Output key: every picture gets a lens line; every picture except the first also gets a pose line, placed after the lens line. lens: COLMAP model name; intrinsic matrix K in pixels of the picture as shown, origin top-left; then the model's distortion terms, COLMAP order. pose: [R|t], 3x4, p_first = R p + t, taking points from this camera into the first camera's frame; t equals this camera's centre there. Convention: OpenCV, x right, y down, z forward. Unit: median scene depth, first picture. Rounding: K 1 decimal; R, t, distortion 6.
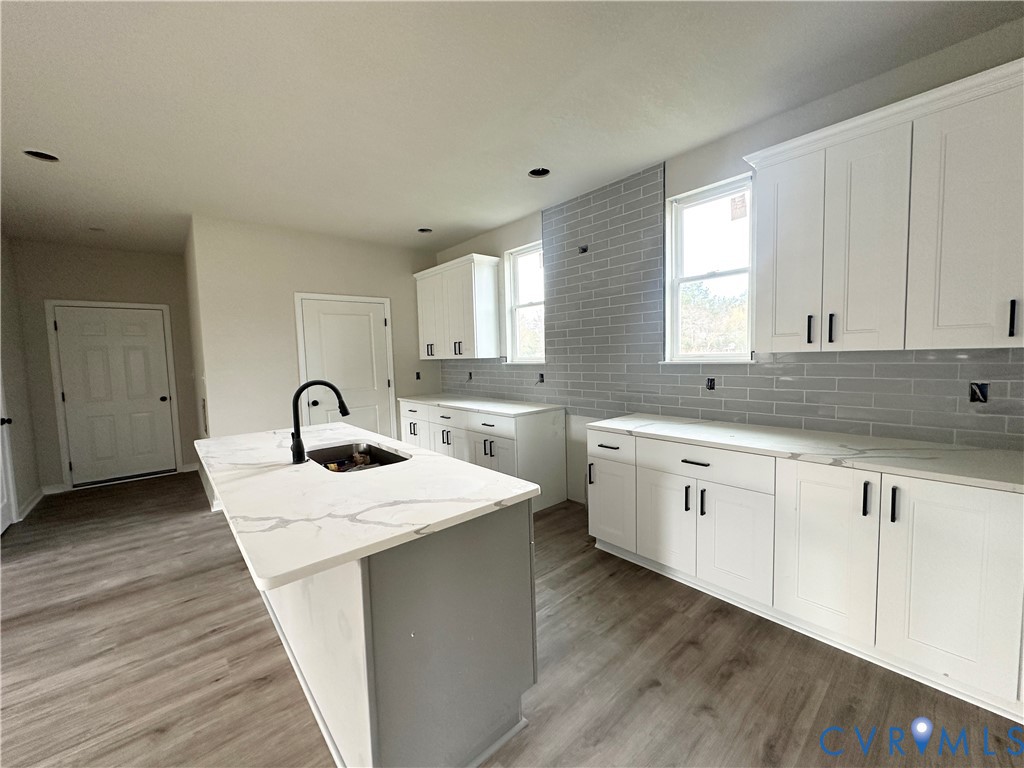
lens RADIAL K [[406.0, 0, 512.0], [0, 406.0, 383.7], [0, 0, 1]] dist [-0.000857, -0.000738]
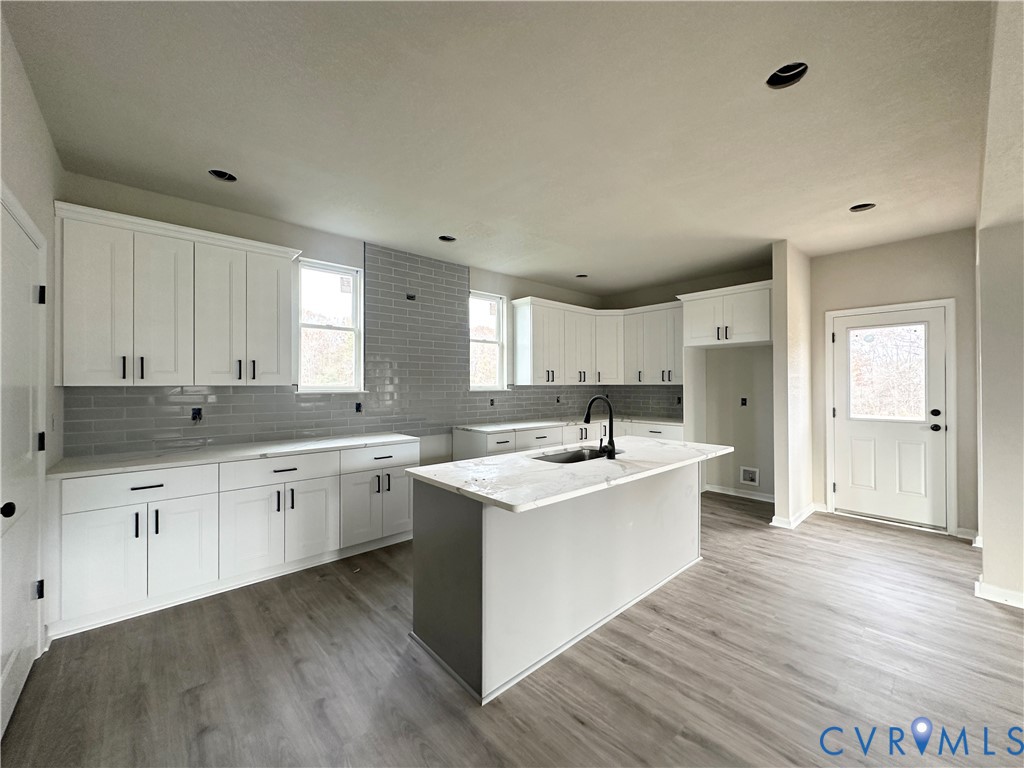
lens RADIAL K [[406.0, 0, 511.3], [0, 406.0, 383.2], [0, 0, 1]] dist [-0.000857, -0.000738]
pose [[-0.015676, 0.027892, 0.999488, -1.451263], [0.068425, 0.997297, -0.026757, -0.032806], [-0.997533, 0.067971, -0.017542, 1.048983]]
